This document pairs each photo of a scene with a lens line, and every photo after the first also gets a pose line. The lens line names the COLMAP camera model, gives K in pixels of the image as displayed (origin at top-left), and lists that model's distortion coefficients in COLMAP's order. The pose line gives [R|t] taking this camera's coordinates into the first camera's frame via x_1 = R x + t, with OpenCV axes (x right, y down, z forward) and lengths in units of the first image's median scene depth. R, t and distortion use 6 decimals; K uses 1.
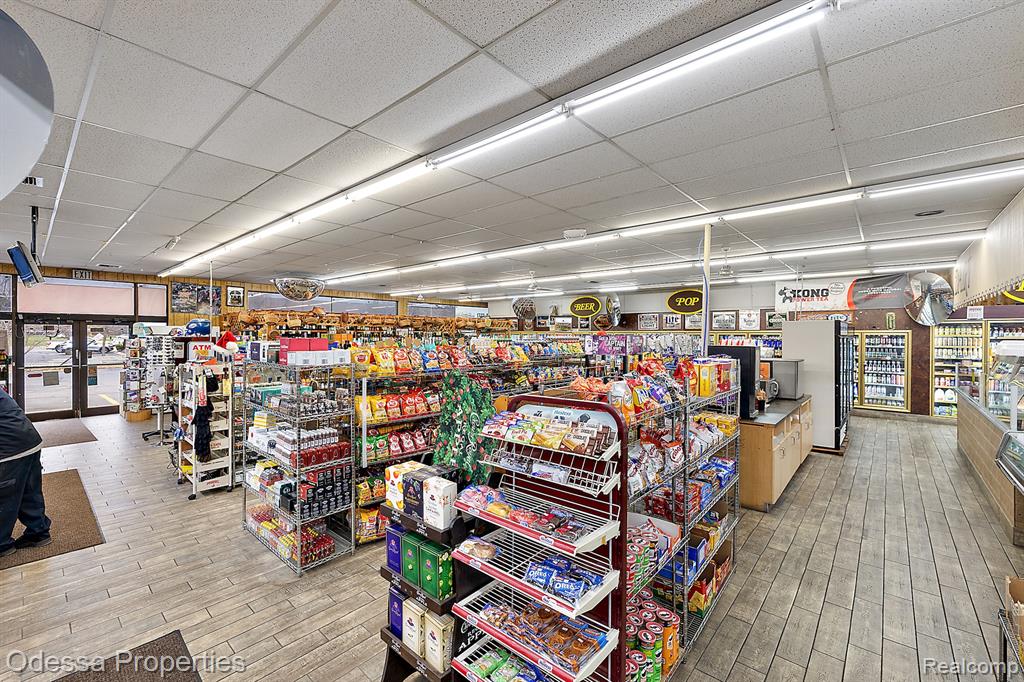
lens RADIAL K [[430.3, 0, 512.3], [0, 430.3, 337.7], [0, 0, 1]] dist [0.002365, 0.000702]
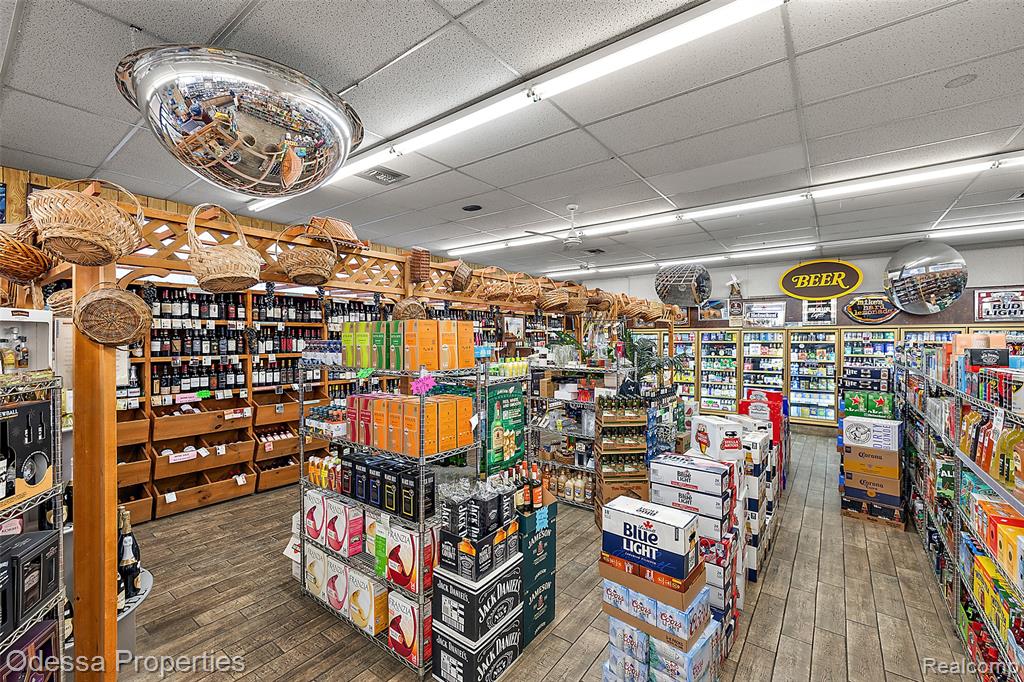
lens RADIAL K [[430.3, 0, 512.3], [0, 430.3, 337.7], [0, 0, 1]] dist [0.002365, 0.000702]
pose [[0.997157, -0.003336, 0.075285, -0.326837], [0.004128, 0.999938, -0.010368, 0.003503], [-0.075245, 0.010649, 0.997108, 0.665427]]
